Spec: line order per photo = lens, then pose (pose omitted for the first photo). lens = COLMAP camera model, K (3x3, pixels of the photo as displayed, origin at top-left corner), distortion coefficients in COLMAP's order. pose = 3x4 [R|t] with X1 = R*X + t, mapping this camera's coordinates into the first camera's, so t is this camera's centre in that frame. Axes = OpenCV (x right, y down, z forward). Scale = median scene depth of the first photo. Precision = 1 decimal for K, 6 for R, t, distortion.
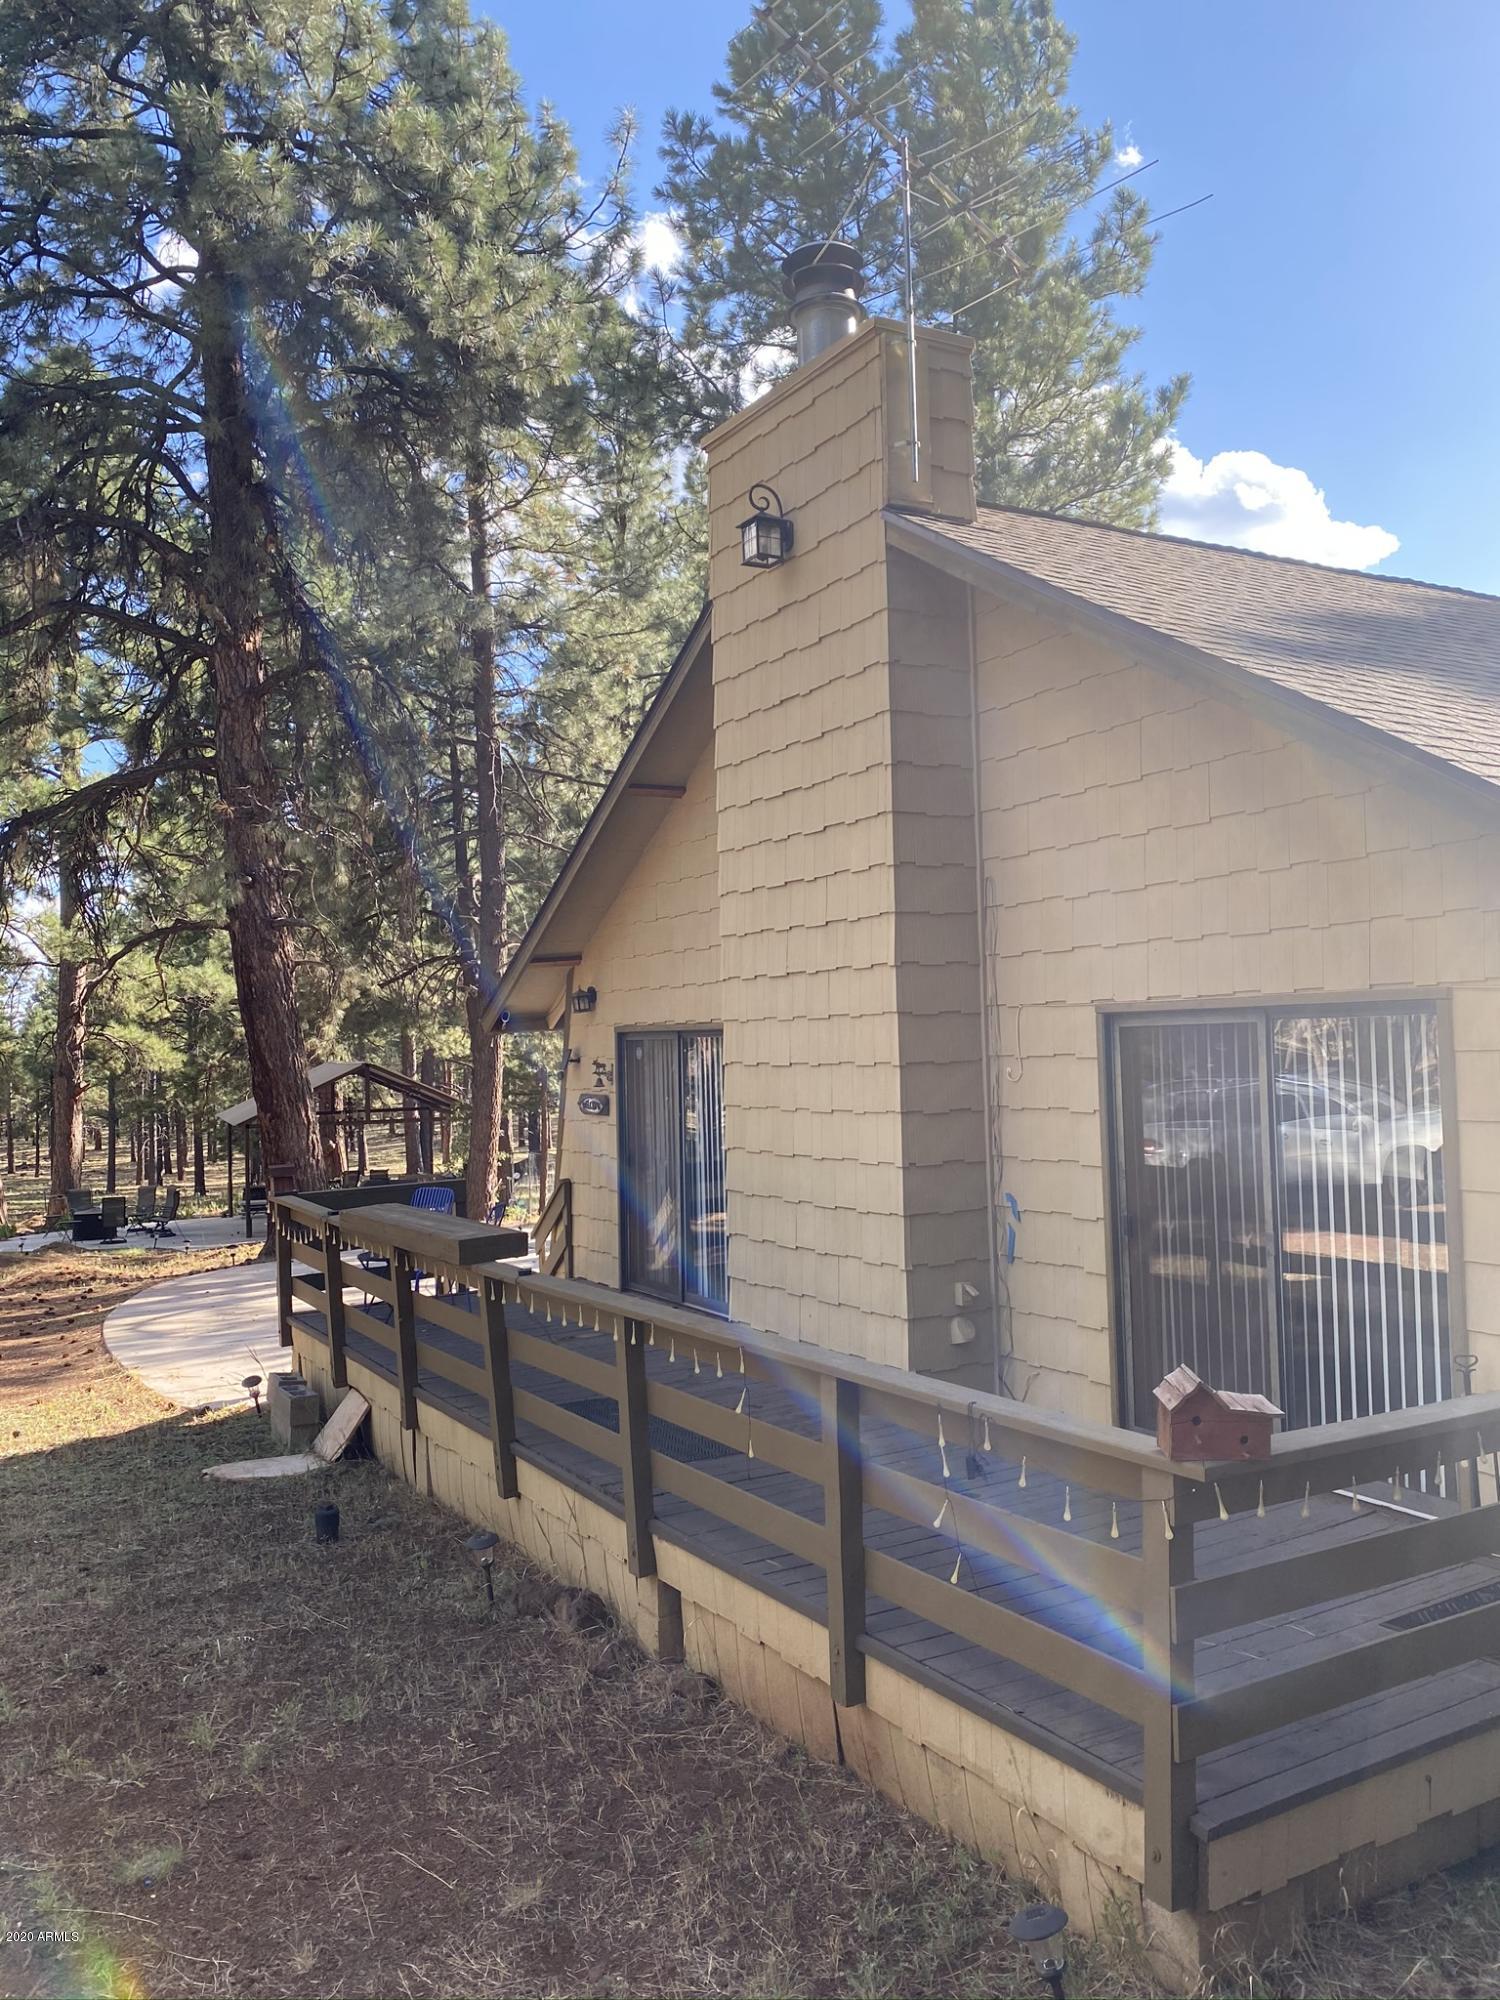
lens RADIAL K [[1525.1, 0, 741.0], [0, 1525.1, 998.4], [0, 0, 1]] dist [0.033035, -0.030956]
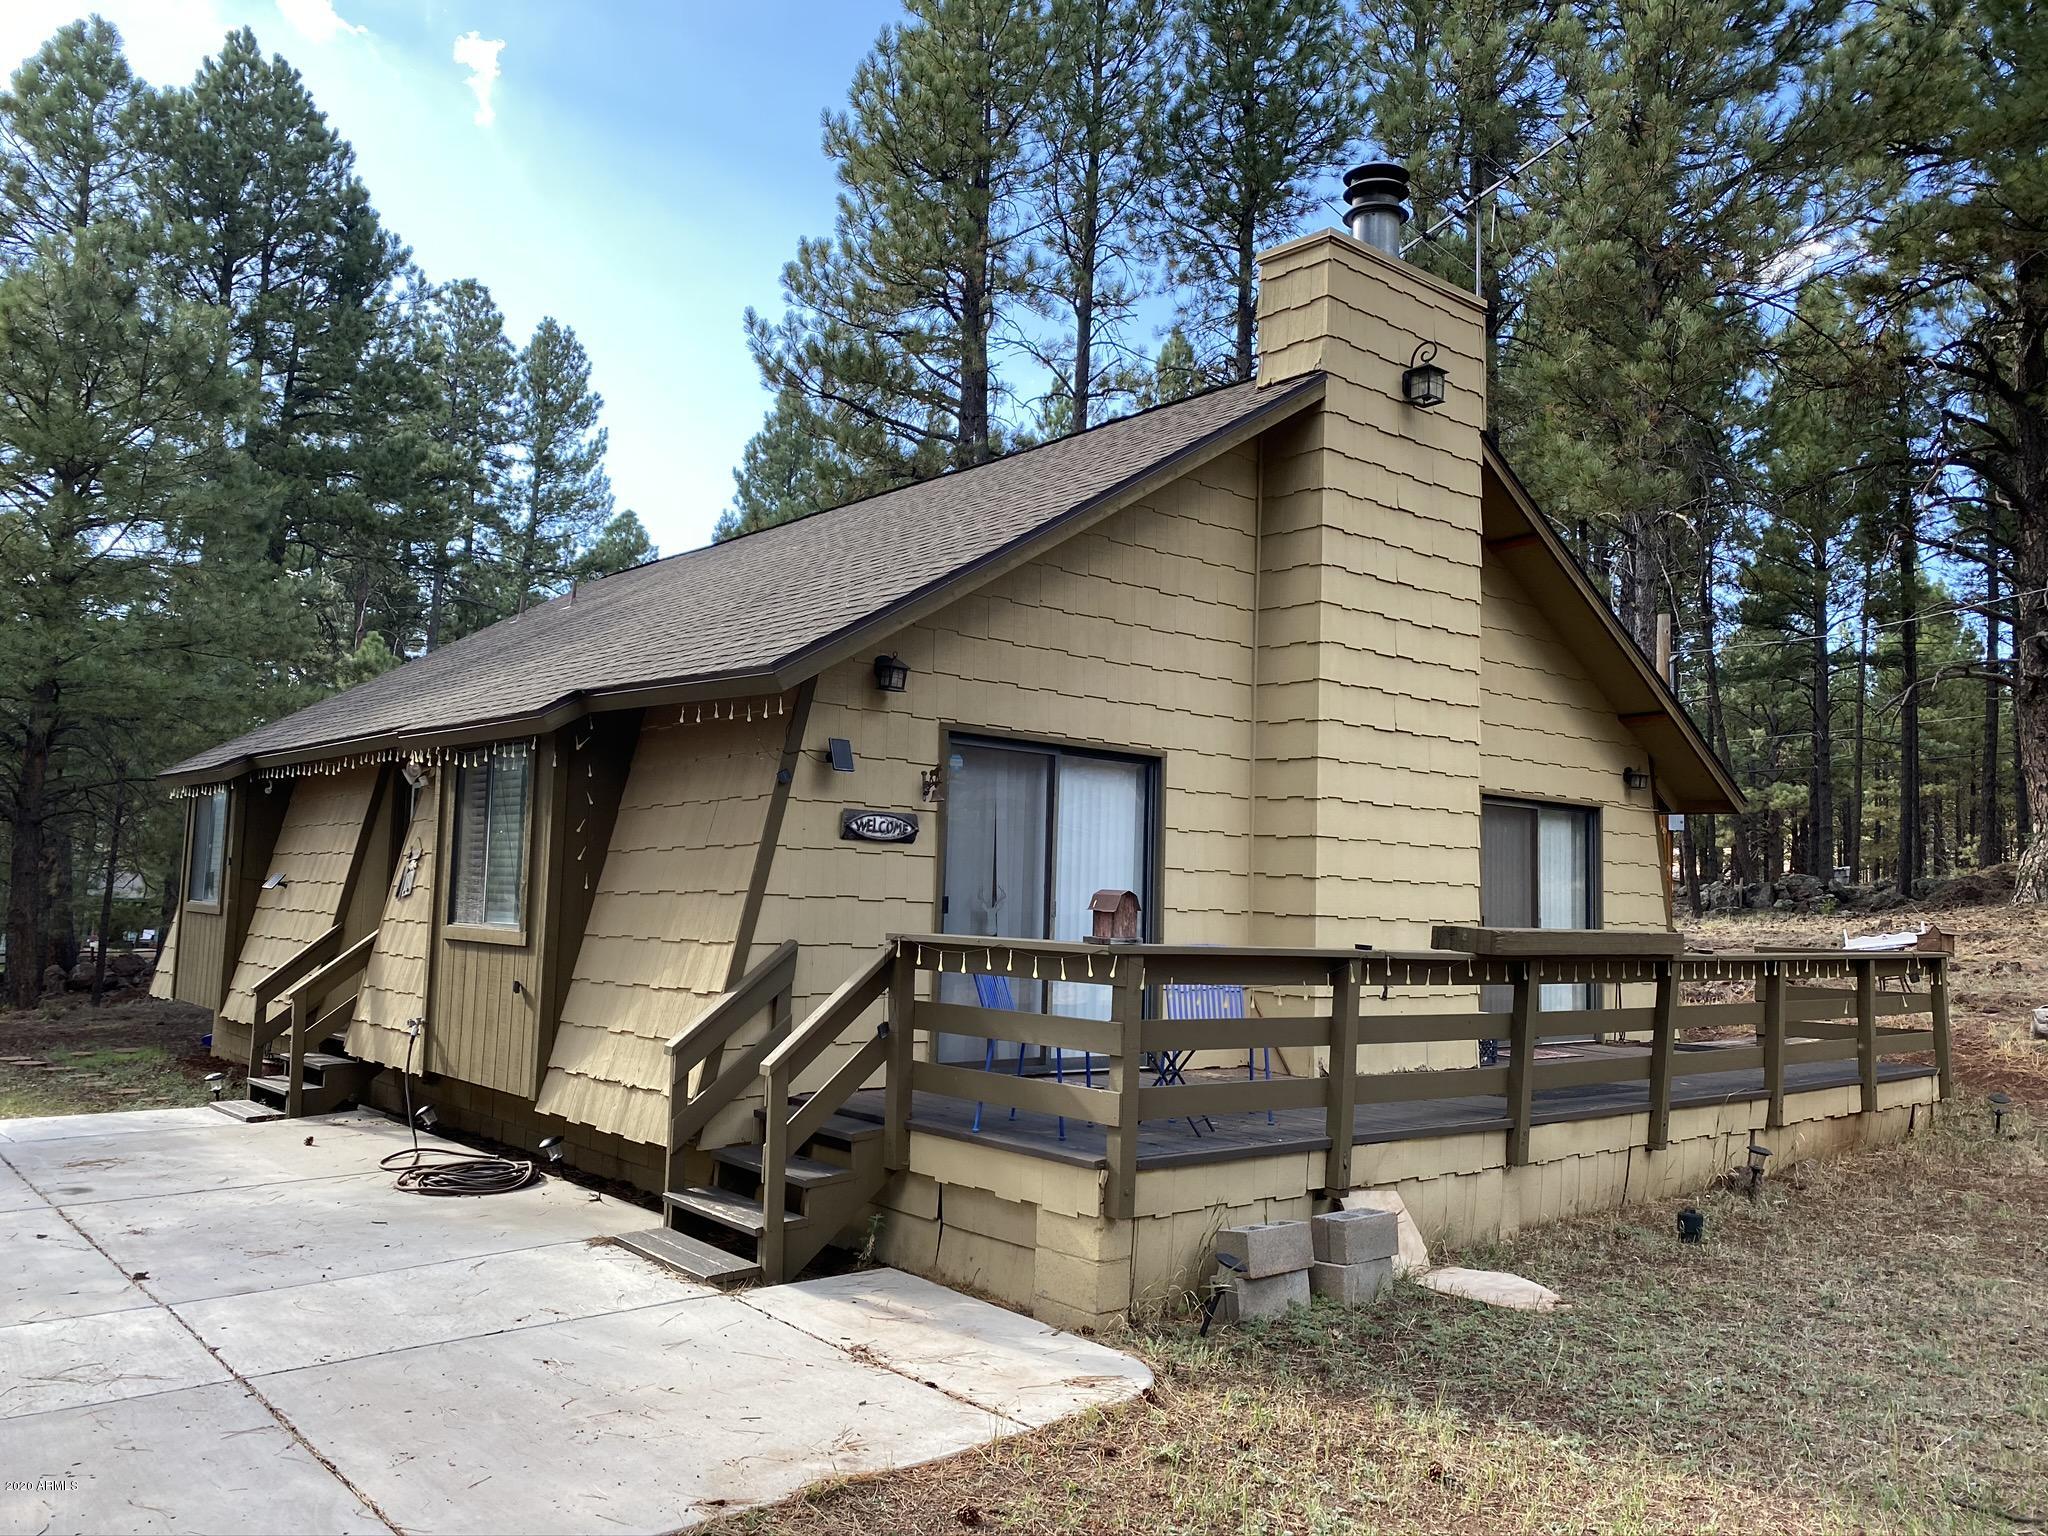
lens RADIAL K [[1561.7, 0, 1004.8], [0, 1561.7, 758.4], [0, 0, 1]] dist [0.033035, -0.030956]
pose [[-0.171702, 0.117738, 0.978088, -0.839285], [-0.048294, 0.990633, -0.127726, 0.133501], [-0.983964, -0.069167, -0.164408, 1.120346]]
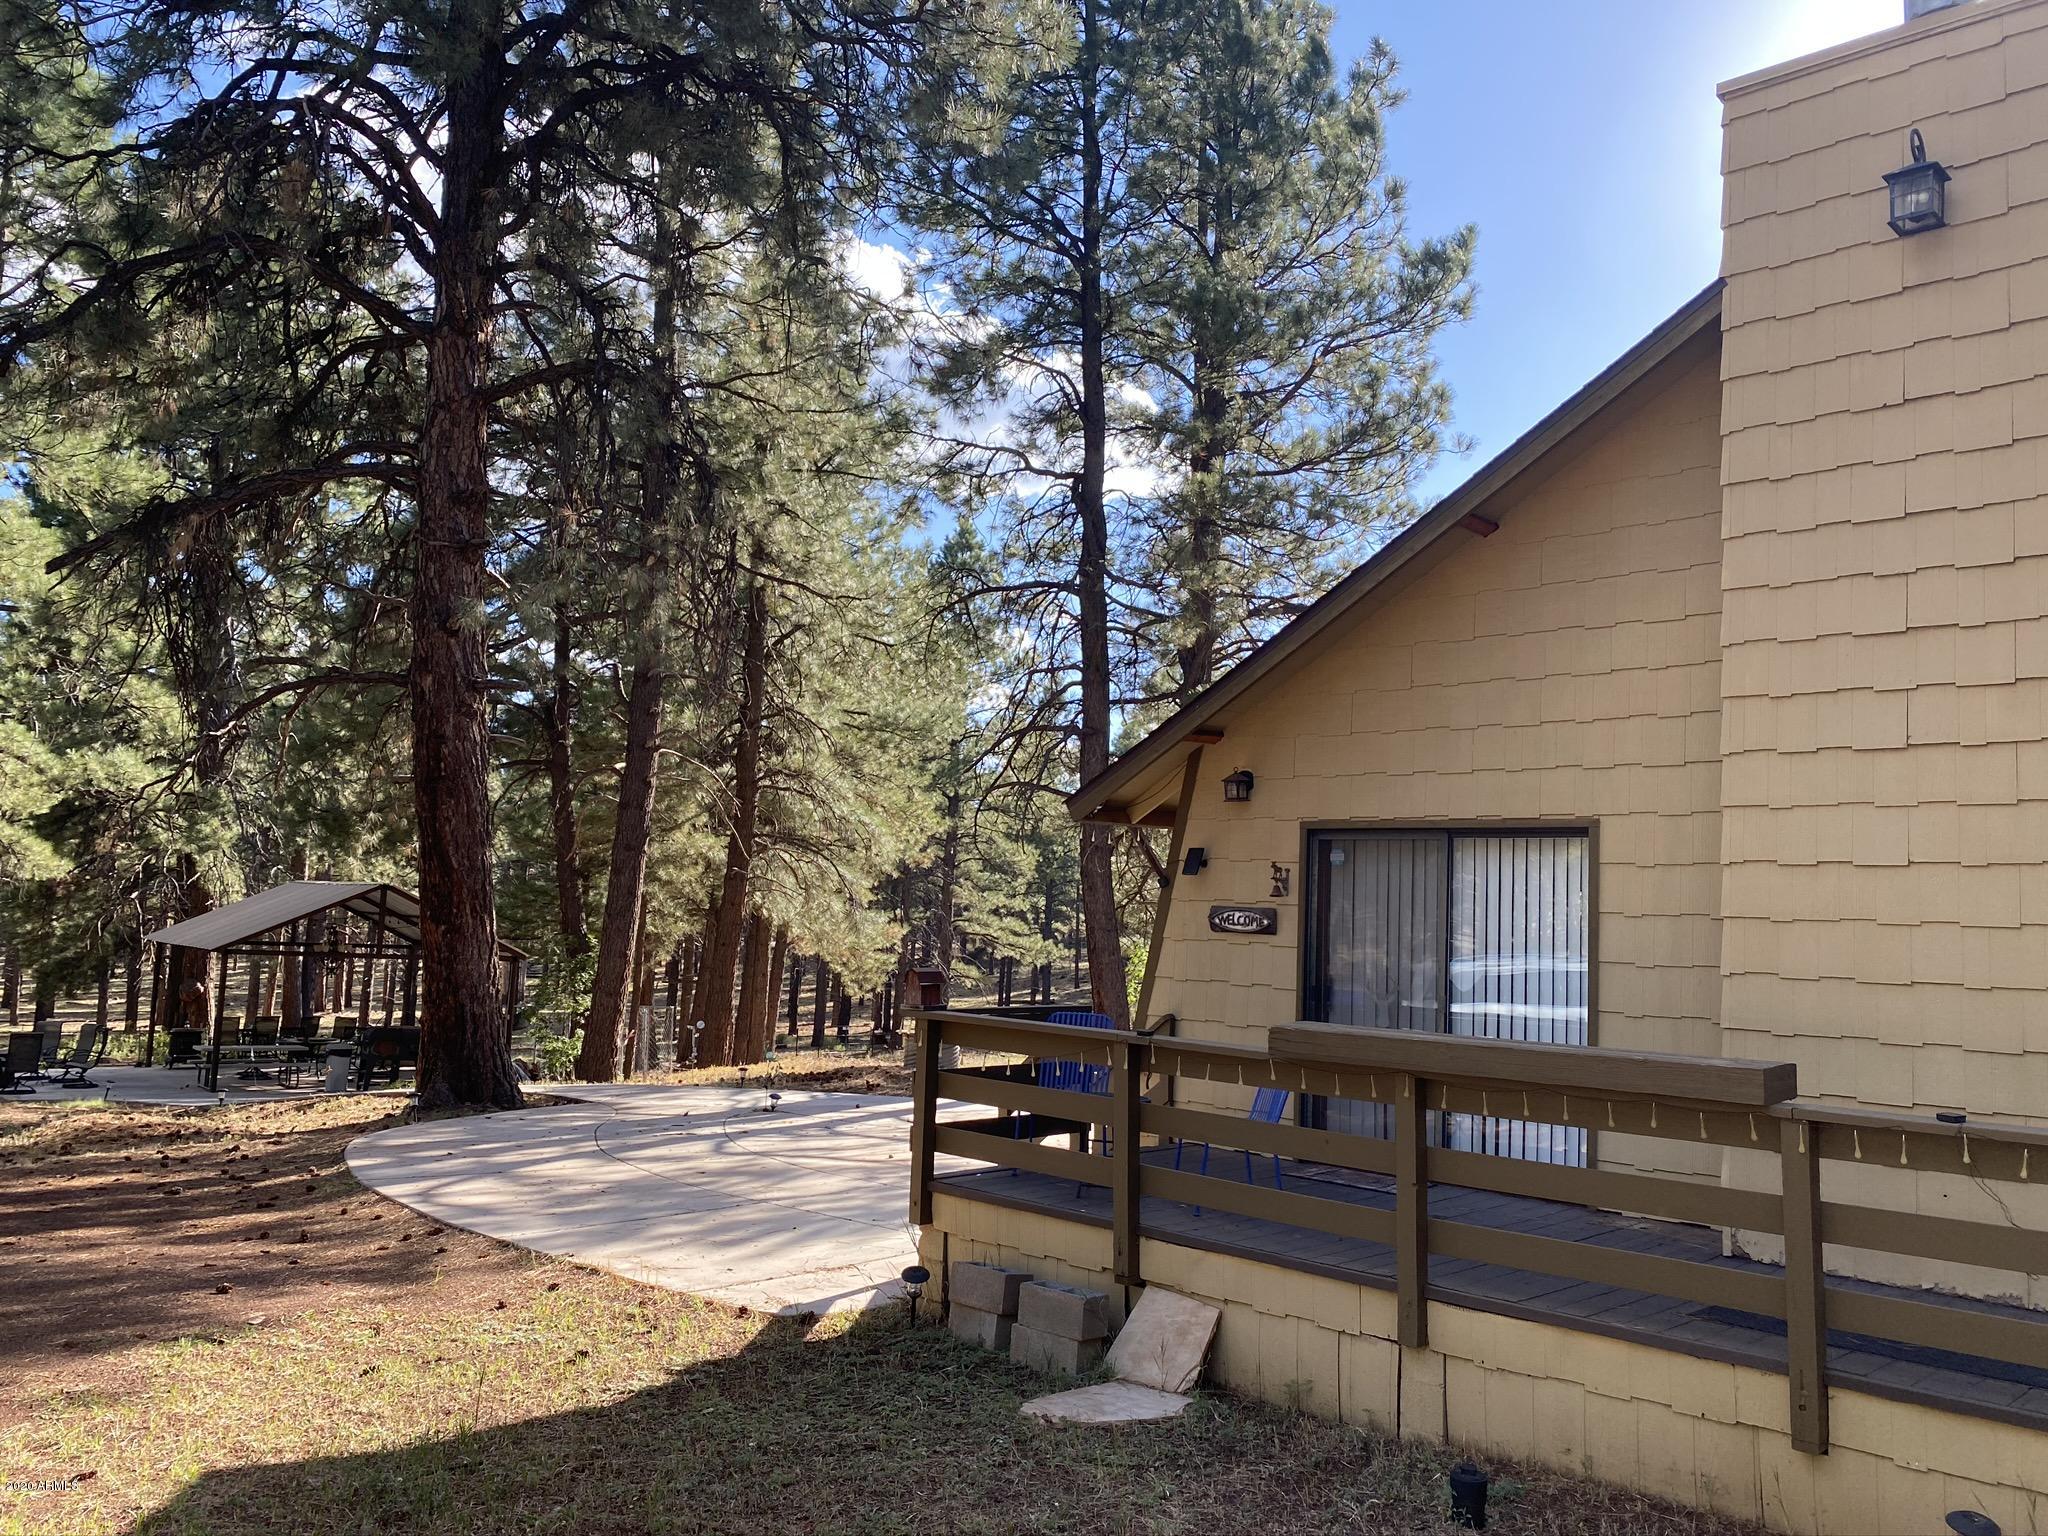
lens RADIAL K [[1561.7, 0, 1013.6], [0, 1561.7, 767.9], [0, 0, 1]] dist [0.033035, -0.030956]
pose [[0.957645, 0.095411, 0.271683, -0.459609], [-0.075691, 0.993739, -0.082187, 0.070759], [-0.277824, 0.058142, 0.958871, 0.268776]]
